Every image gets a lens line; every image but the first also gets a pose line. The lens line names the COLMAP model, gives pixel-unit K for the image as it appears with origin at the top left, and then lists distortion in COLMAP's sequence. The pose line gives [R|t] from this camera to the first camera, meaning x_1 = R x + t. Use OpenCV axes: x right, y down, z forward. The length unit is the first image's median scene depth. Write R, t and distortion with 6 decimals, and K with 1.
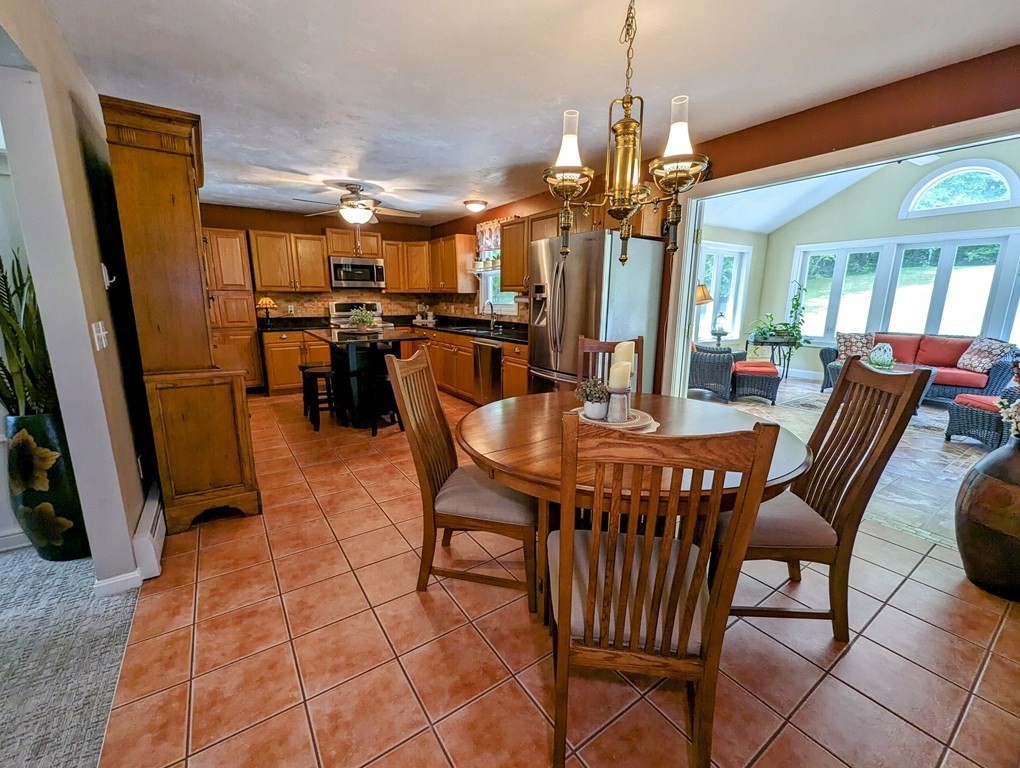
lens RADIAL K [[424.1, 0, 513.3], [0, 424.1, 385.0], [0, 0, 1]] dist [0.004555, 0.000884]
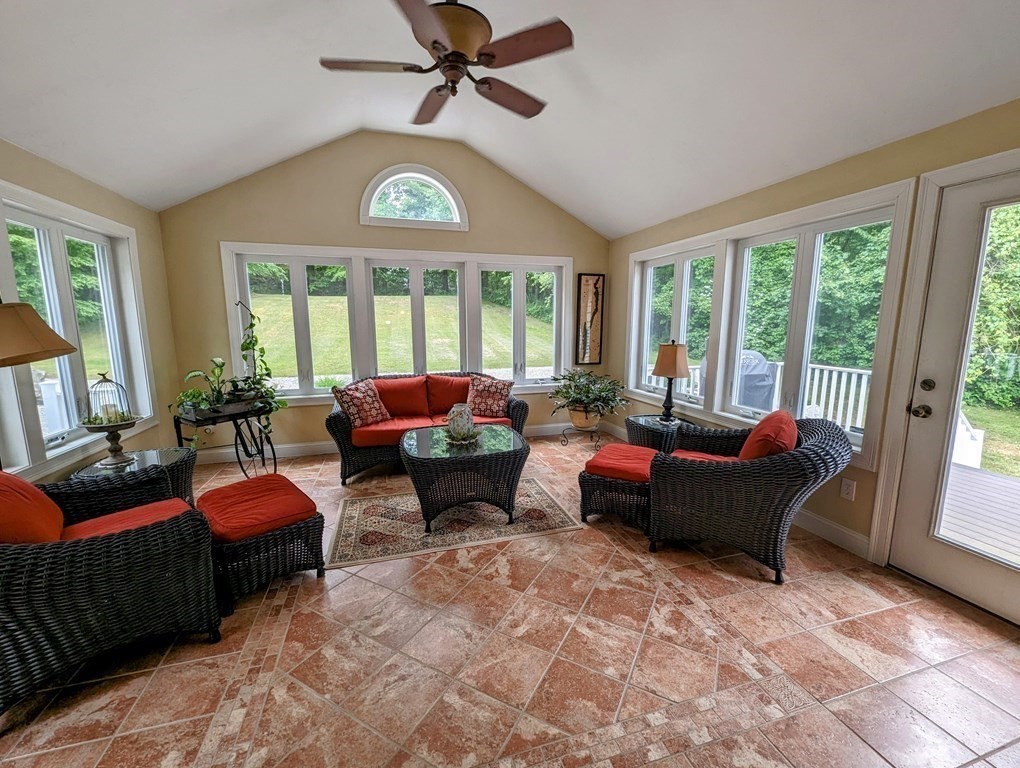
lens RADIAL K [[424.1, 0, 514.9], [0, 424.1, 384.6], [0, 0, 1]] dist [0.004555, 0.000884]
pose [[0.292066, -0.143395, 0.945587, 0.221579], [0.196495, 0.976601, 0.087406, -0.119085], [-0.935995, 0.160275, 0.313408, 0.511525]]
